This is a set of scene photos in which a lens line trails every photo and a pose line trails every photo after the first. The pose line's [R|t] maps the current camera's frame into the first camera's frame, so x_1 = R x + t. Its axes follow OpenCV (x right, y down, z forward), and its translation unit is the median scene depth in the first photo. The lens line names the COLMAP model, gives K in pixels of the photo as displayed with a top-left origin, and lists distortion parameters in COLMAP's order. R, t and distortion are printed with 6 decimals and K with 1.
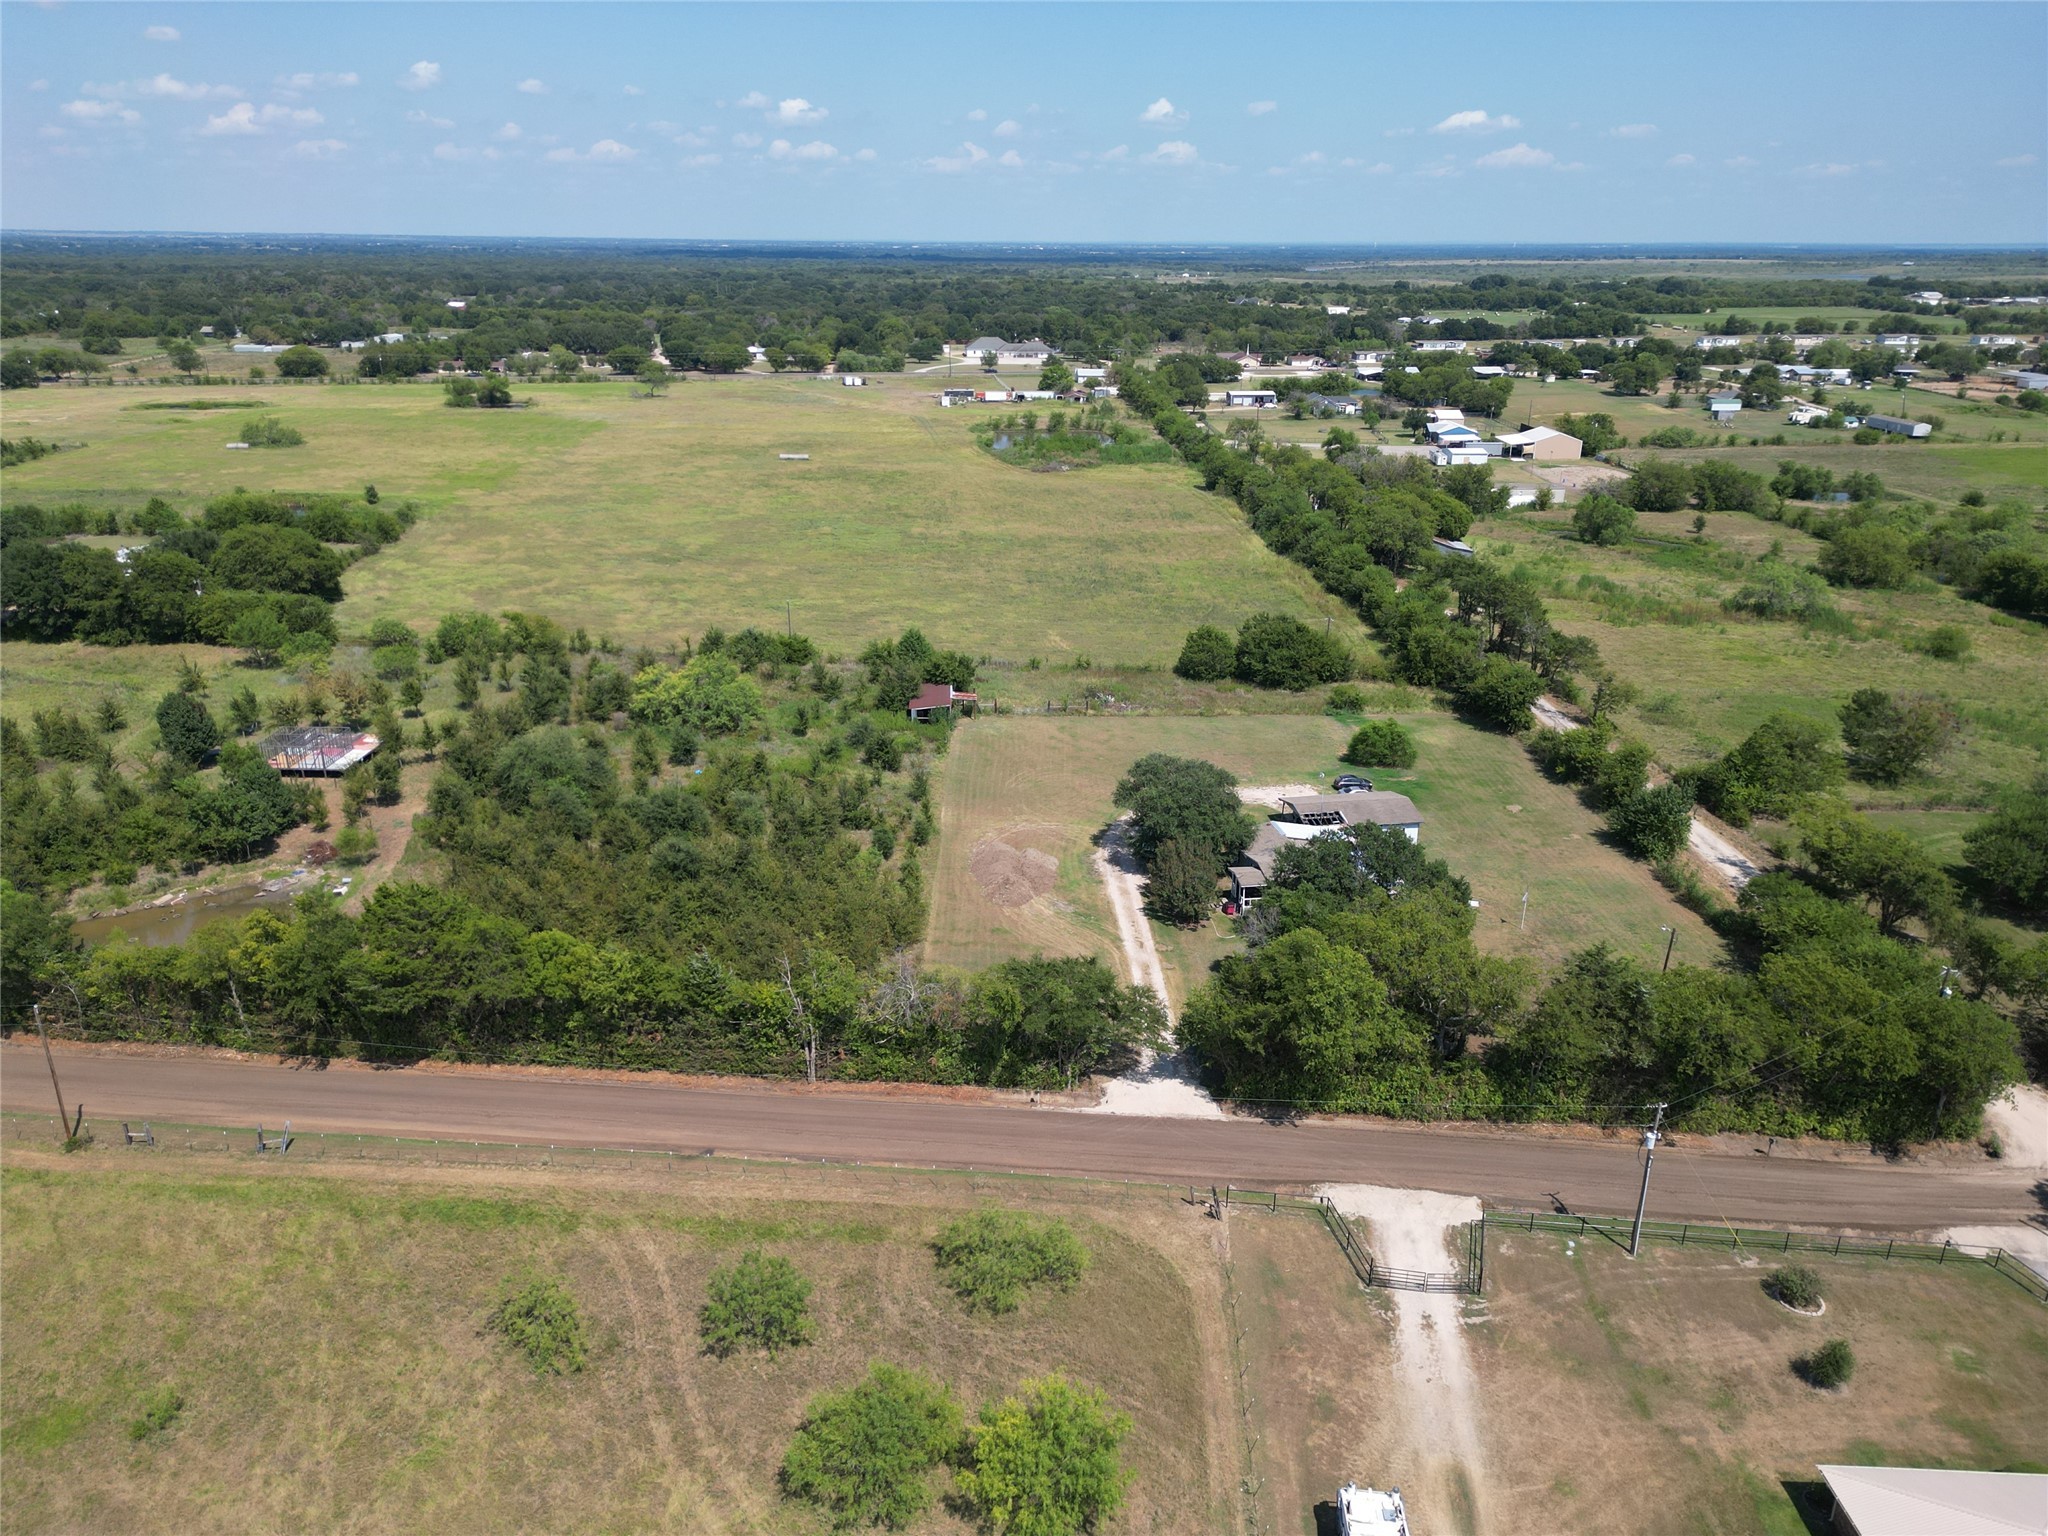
lens RADIAL K [[1431.3, 0, 1019.0], [0, 1431.3, 771.3], [0, 0, 1]] dist [0.073550, -0.070224]
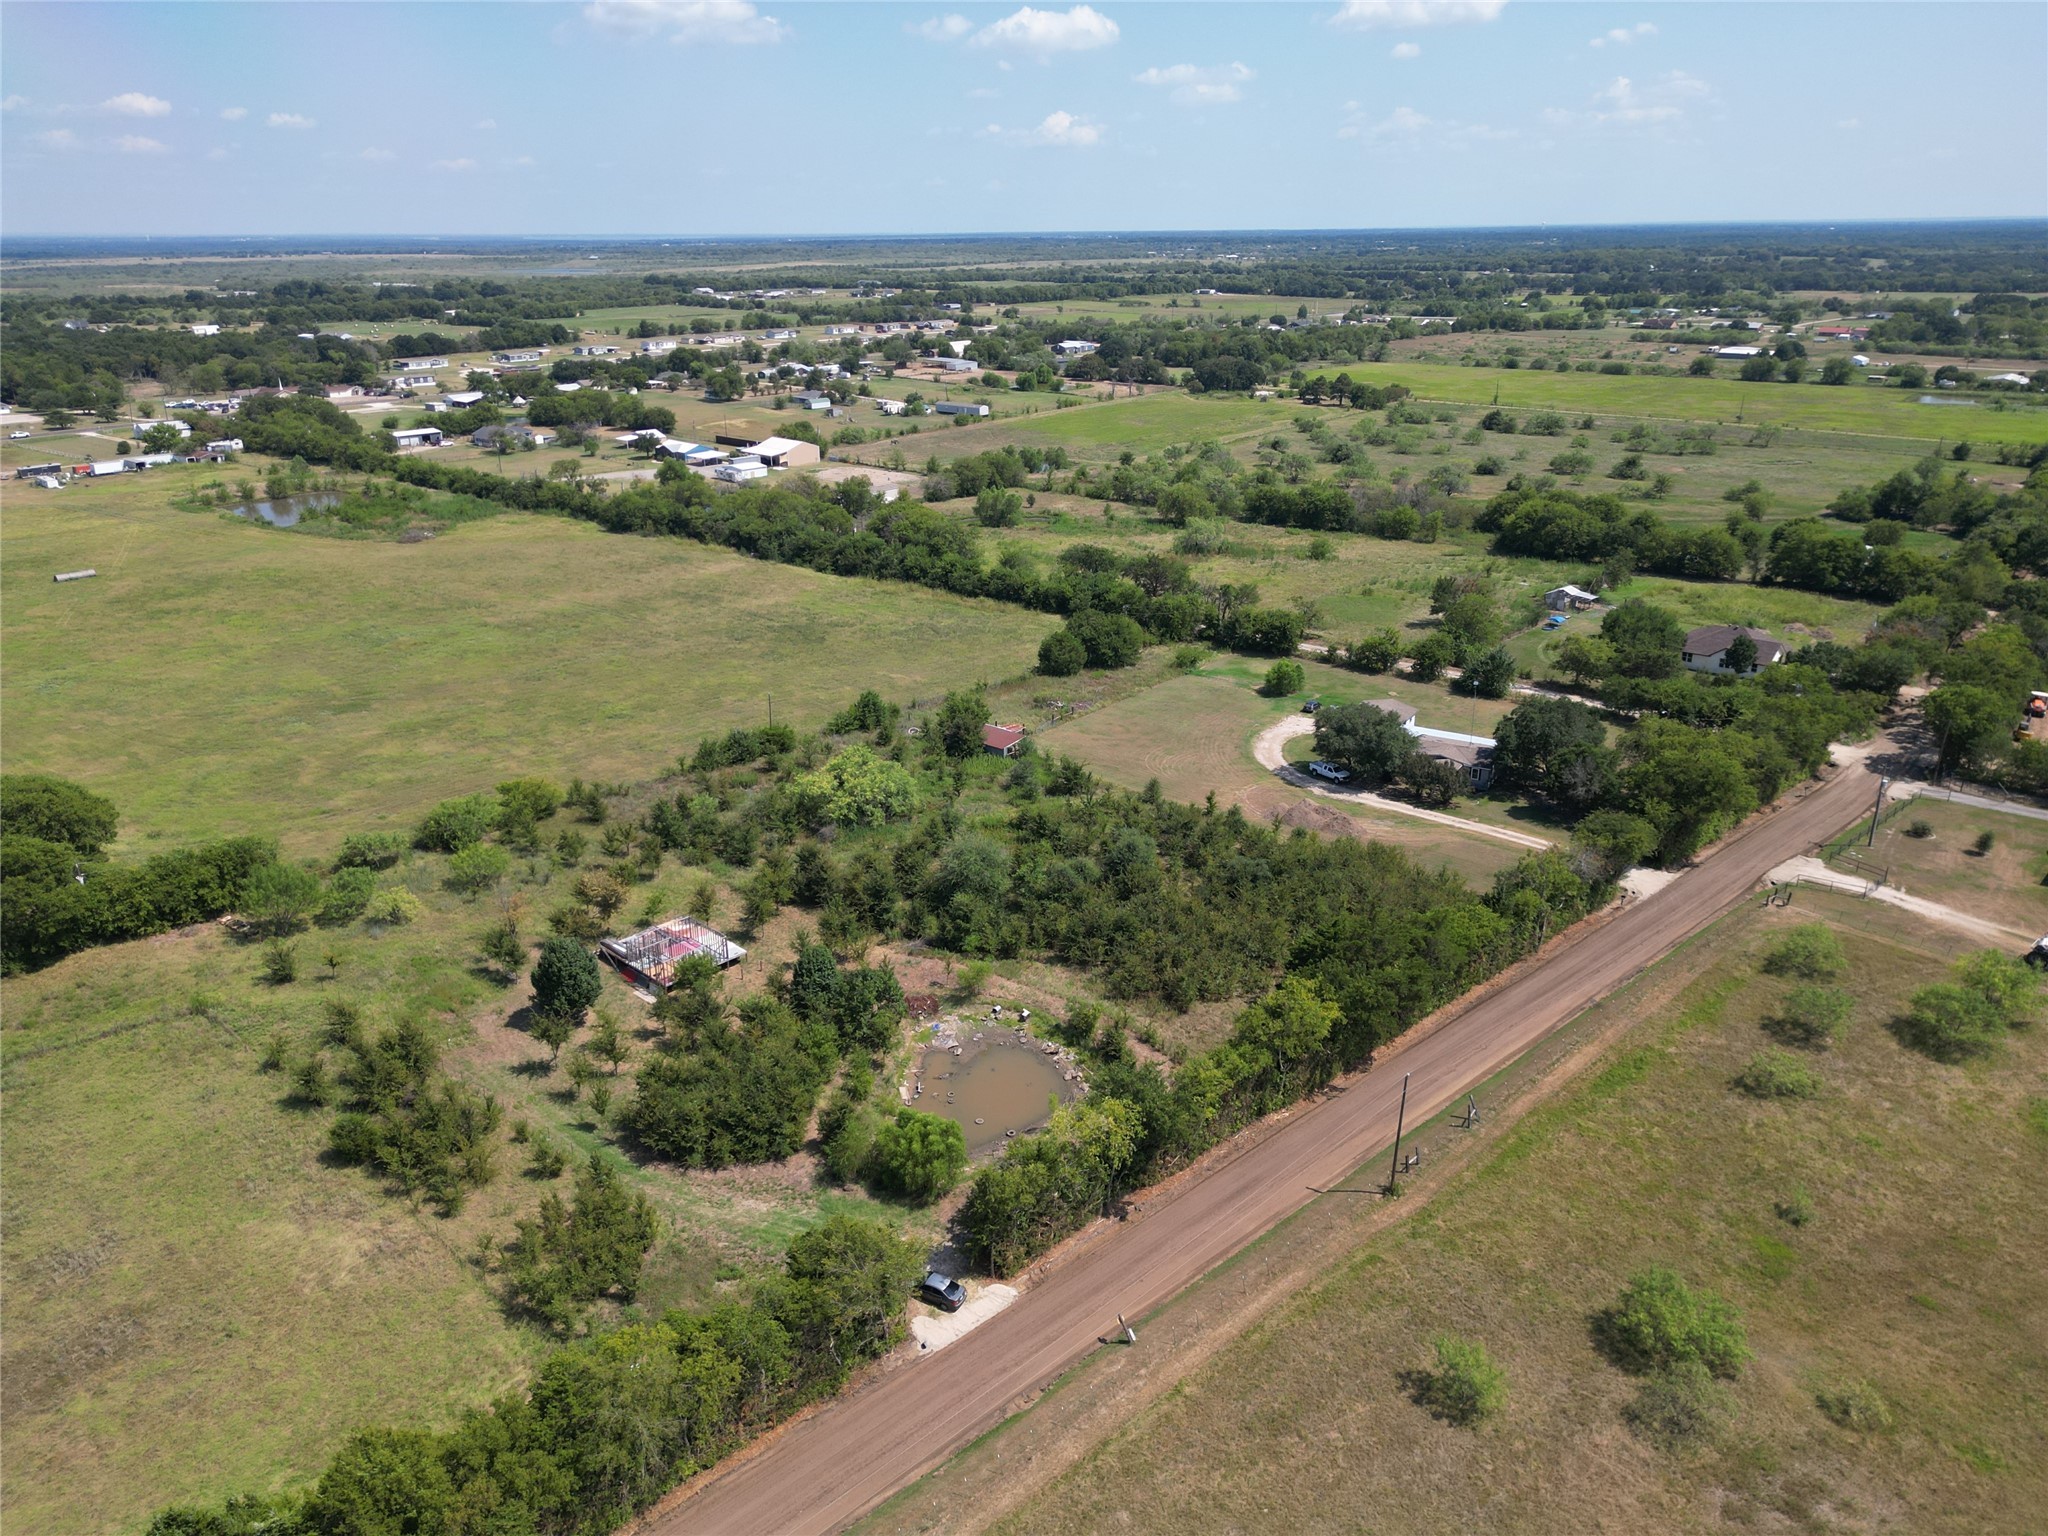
lens RADIAL K [[1429.9, 0, 1018.7], [0, 1429.9, 771.1], [0, 0, 1]] dist [0.073798, -0.069607]
pose [[0.673545, -0.272406, 0.687119, -0.744761], [0.268433, 0.956290, 0.115987, -0.135076], [-0.688680, 0.106322, 0.717227, 0.161431]]
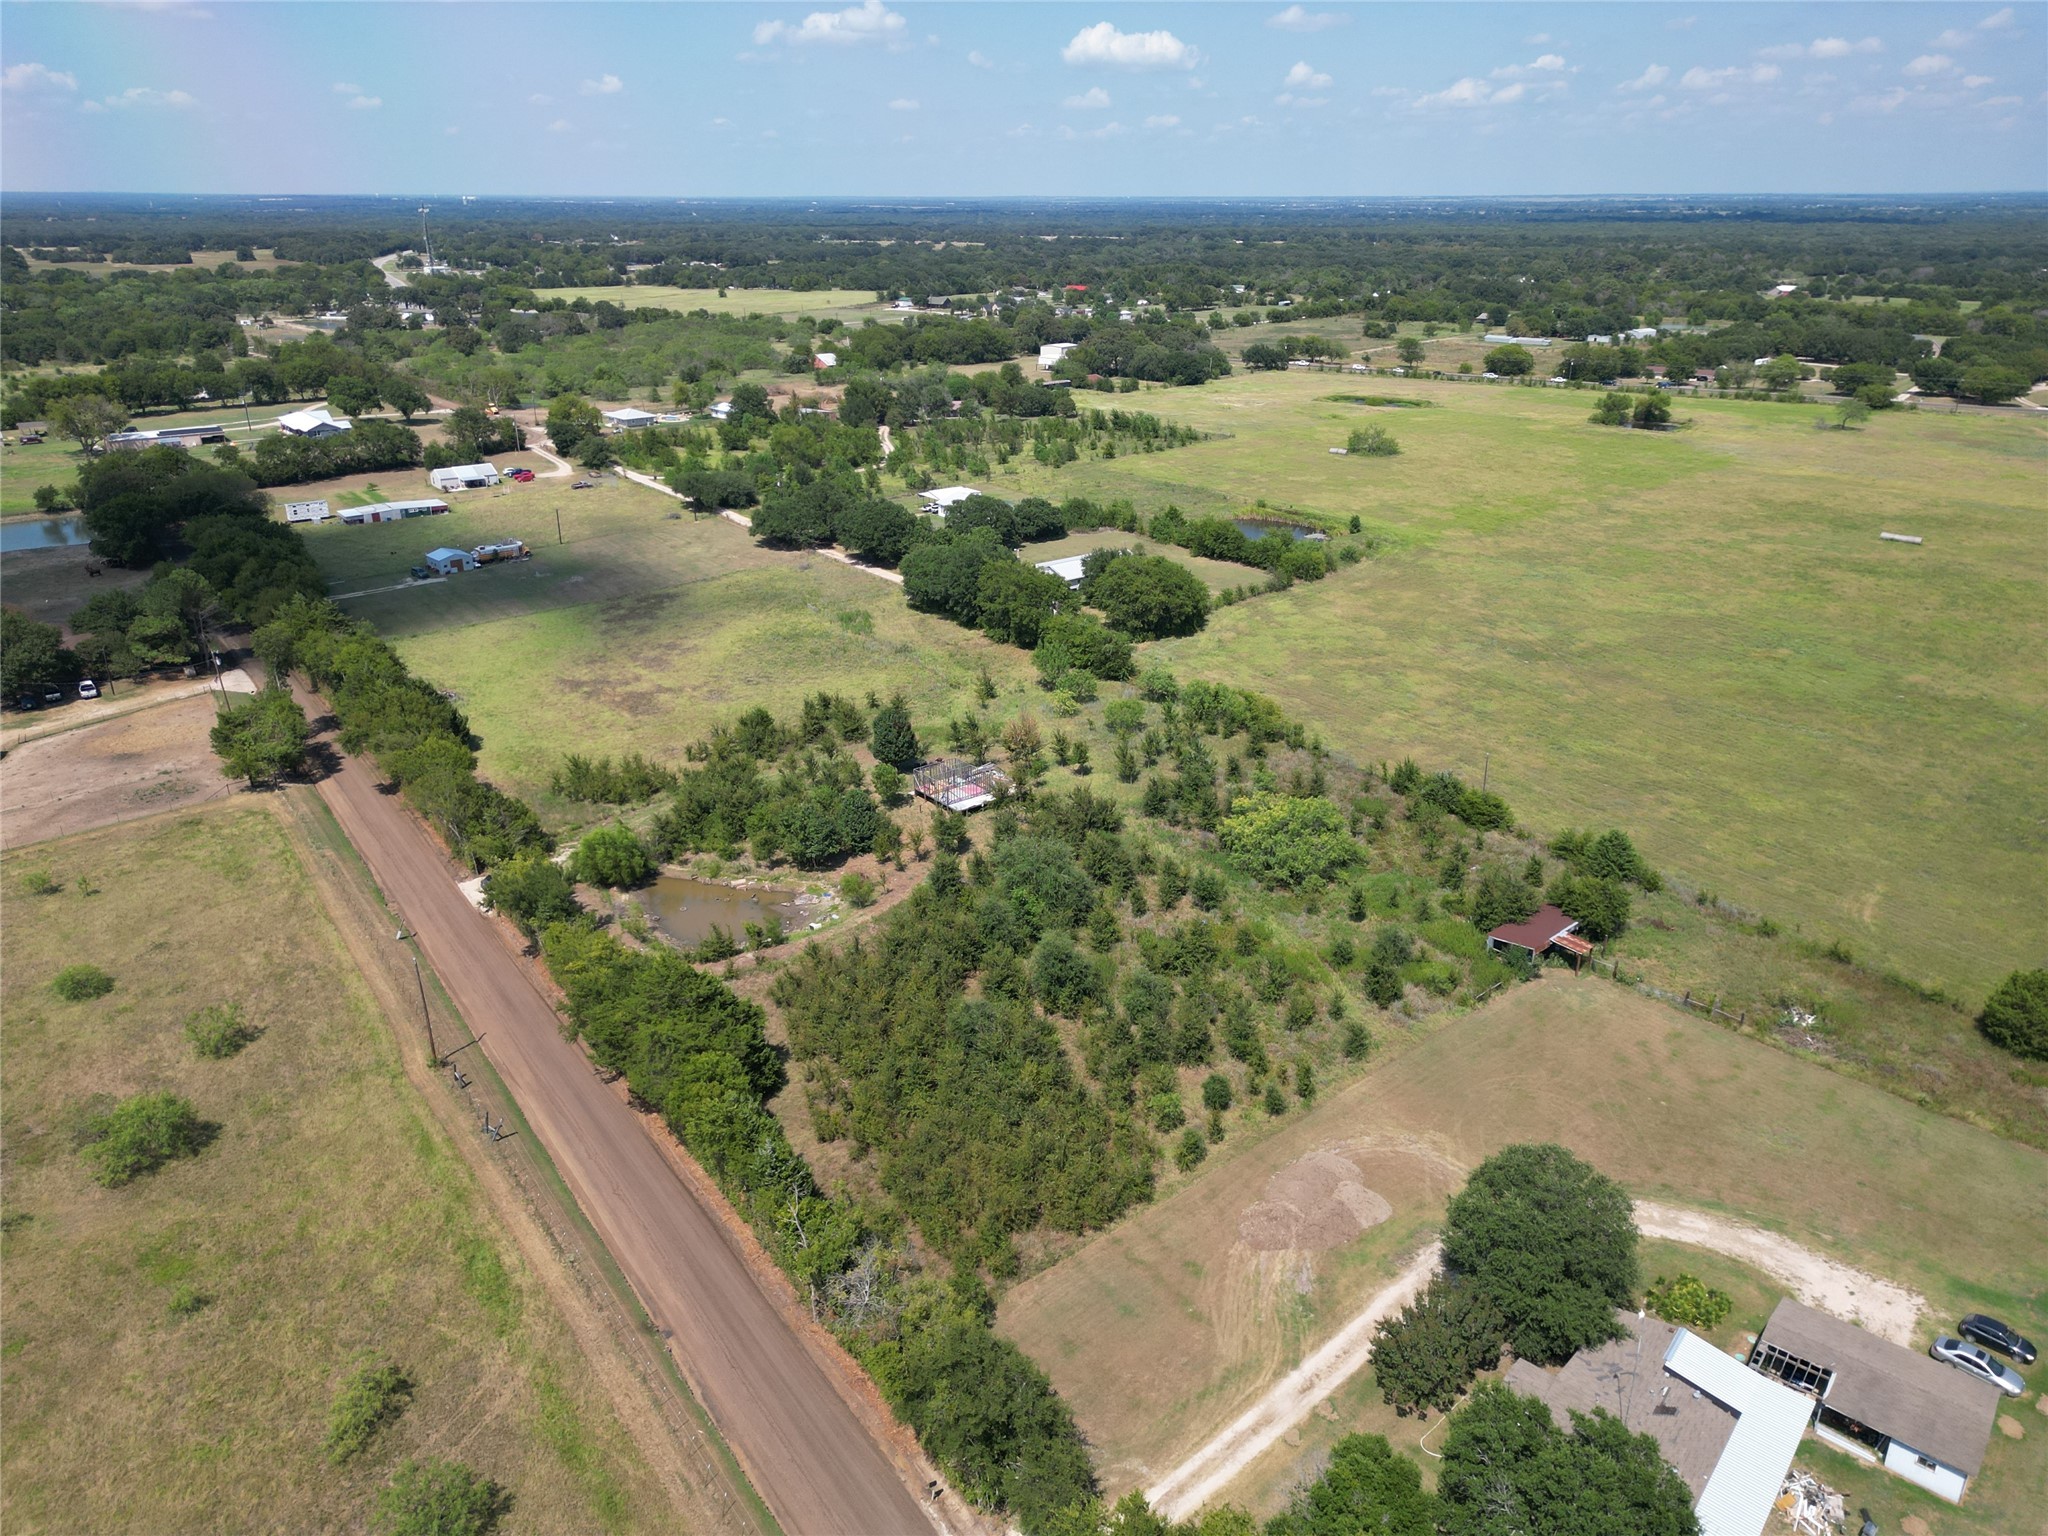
lens RADIAL K [[1429.9, 0, 1018.7], [0, 1429.9, 771.1], [0, 0, 1]] dist [0.073798, -0.069607]
pose [[0.642779, 0.279445, -0.713264, 0.268795], [-0.261950, 0.955143, 0.138146, -0.153446], [0.719873, 0.098042, 0.687146, 0.214460]]
